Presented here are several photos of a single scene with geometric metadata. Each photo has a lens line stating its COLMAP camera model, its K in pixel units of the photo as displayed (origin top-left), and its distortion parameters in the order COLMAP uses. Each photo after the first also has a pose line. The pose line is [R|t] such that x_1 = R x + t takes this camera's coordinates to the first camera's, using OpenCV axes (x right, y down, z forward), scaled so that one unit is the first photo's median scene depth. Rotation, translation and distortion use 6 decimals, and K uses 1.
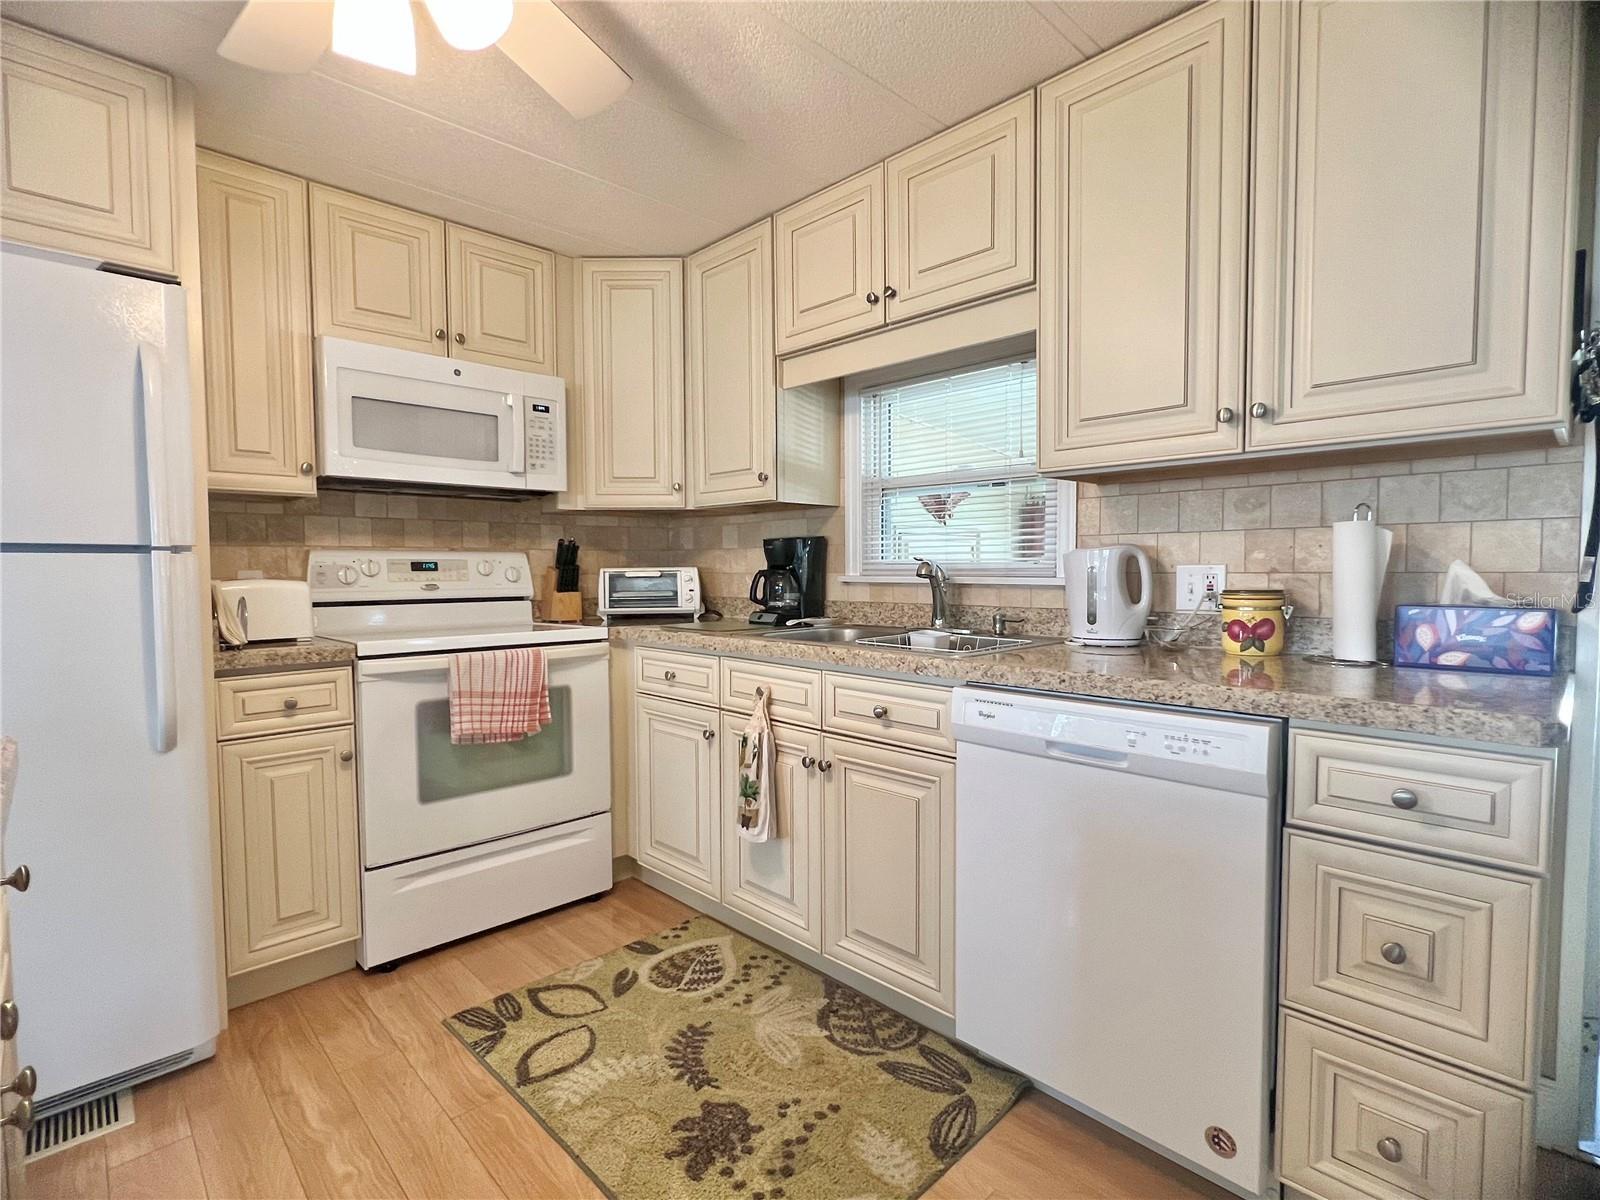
lens RADIAL K [[770.0, 0, 798.0], [0, 770.0, 604.2], [0, 0, 1]] dist [-0.002186, 0.000391]
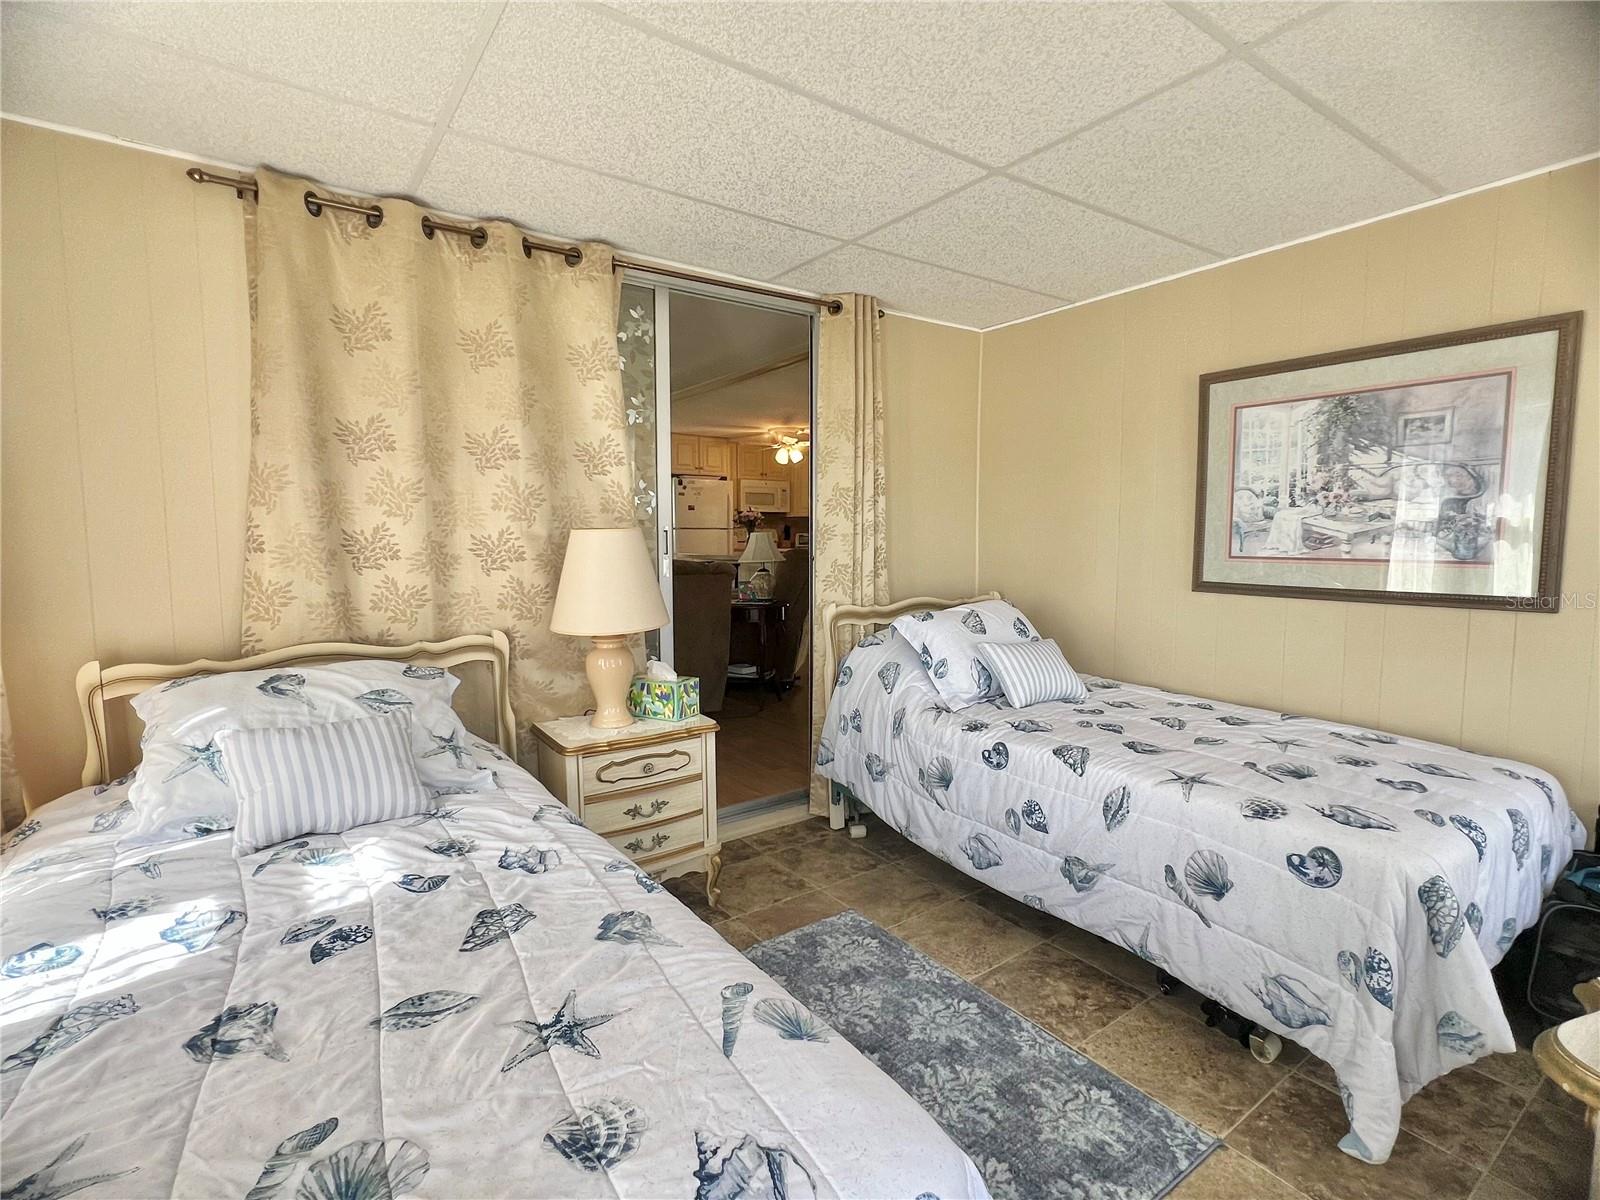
lens RADIAL K [[770.0, 0, 803.7], [0, 770.0, 604.9], [0, 0, 1]] dist [-0.002186, 0.000391]
pose [[0.987576, 0.014762, -0.156447, 0.482303], [-0.008610, 0.999165, 0.039934, 0.206299], [0.156906, -0.038091, 0.986879, -3.644916]]
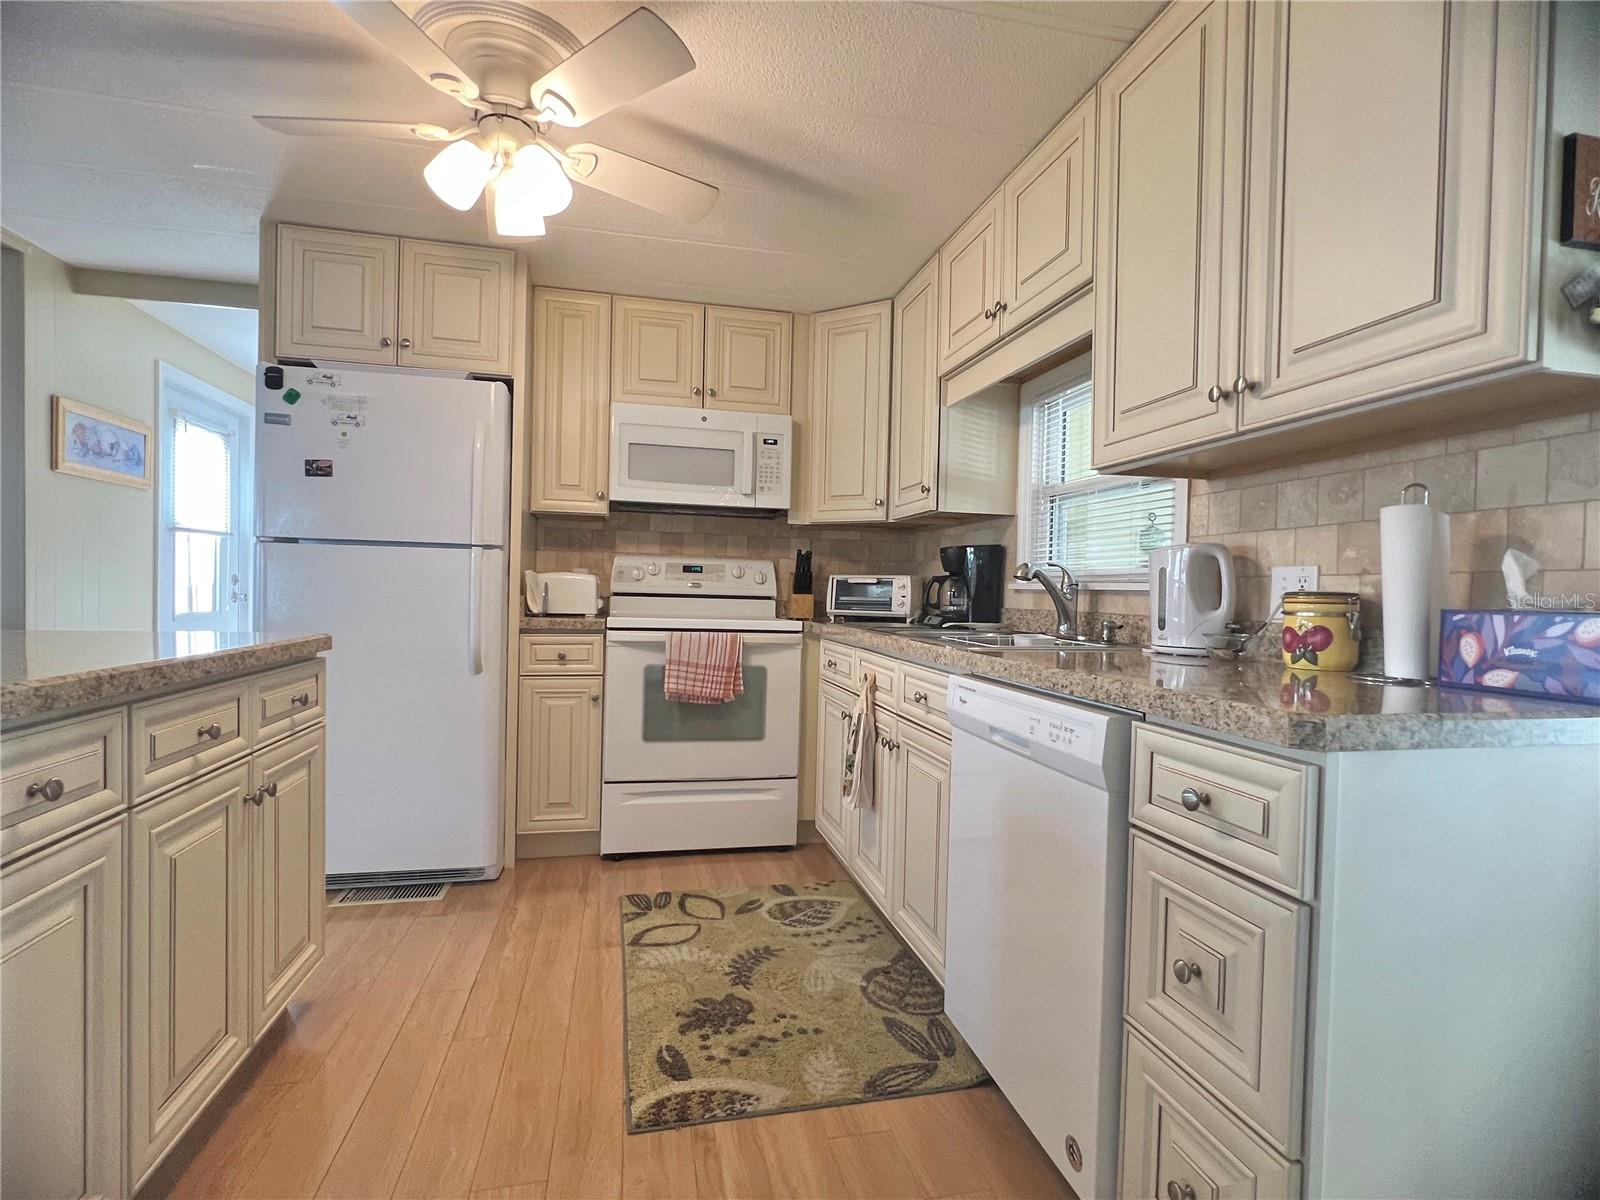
lens RADIAL K [[770.0, 0, 803.6], [0, 770.0, 605.5], [0, 0, 1]] dist [-0.002186, 0.000391]
pose [[0.853696, 0.036436, -0.519495, 0.481952], [-0.054618, 0.998312, -0.019735, 0.037564], [0.517899, 0.045221, 0.854246, -0.013854]]
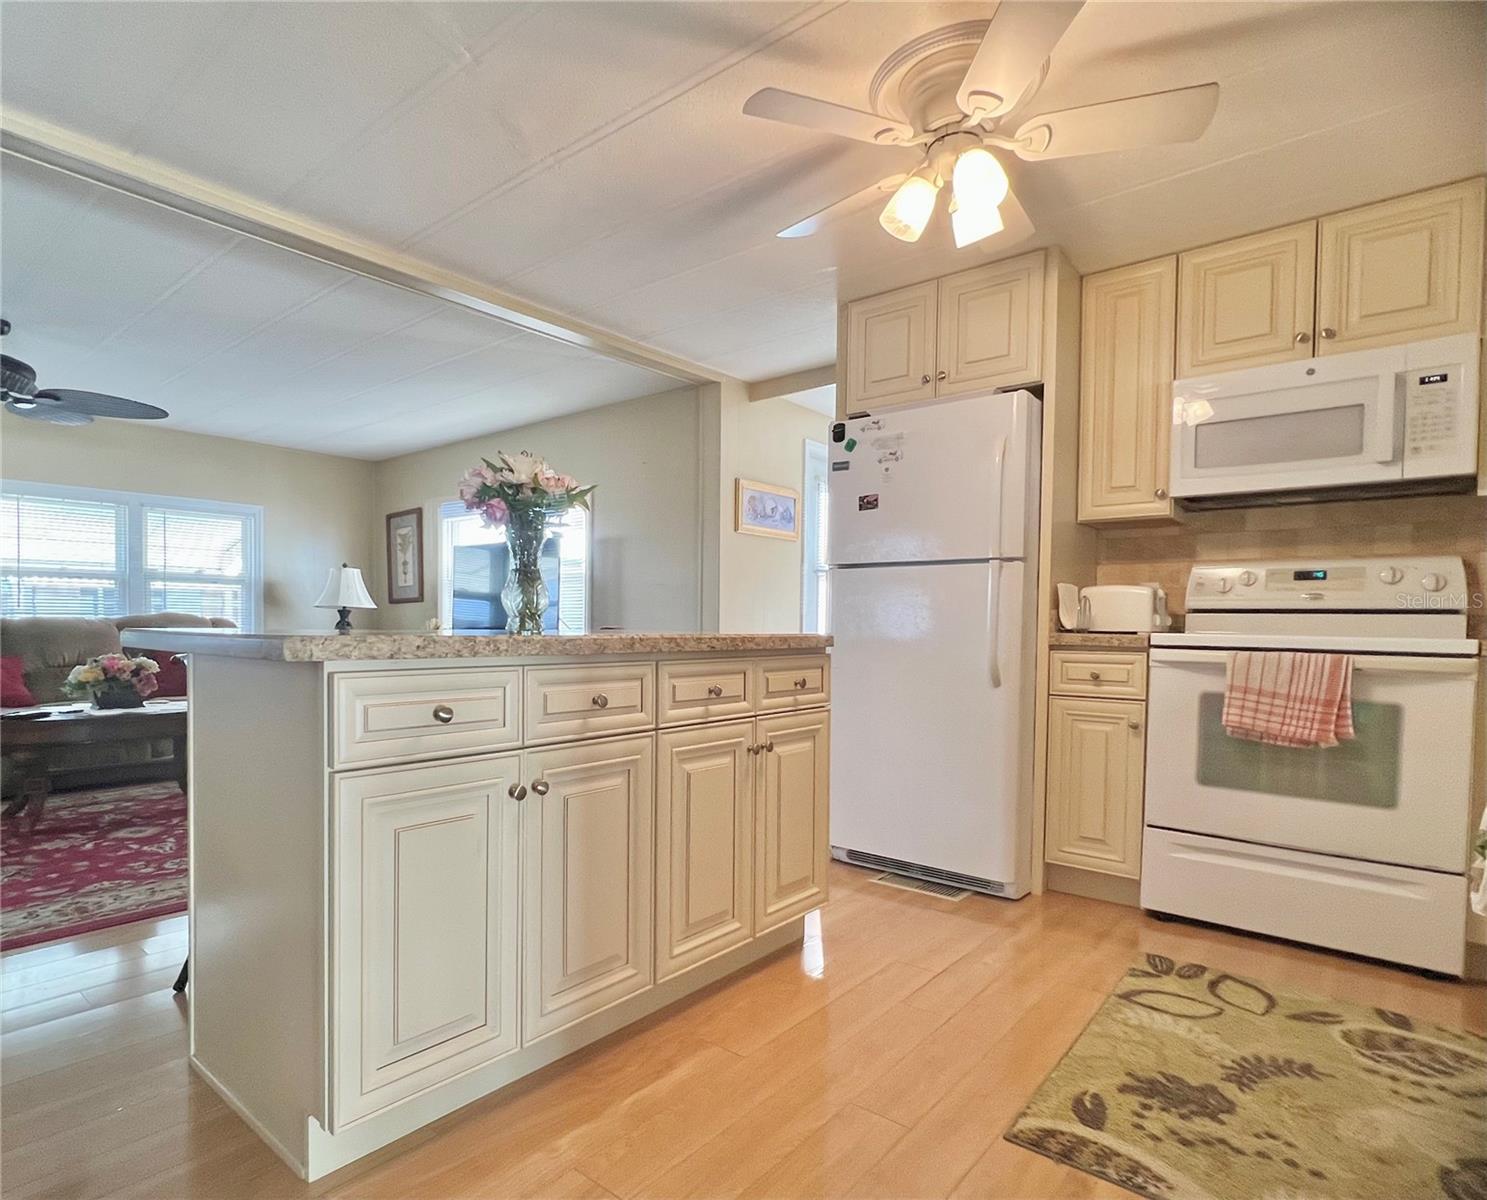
lens RADIAL K [[828.8, 0, 666.8], [0, 828.8, 648.5], [0, 0, 1]] dist [0.000322, 0.002160]
pose [[0.068452, 0.036146, -0.996999, 0.701020], [-0.061855, 0.997575, 0.031920, 0.082649], [0.995735, 0.059485, 0.070522, 0.162802]]
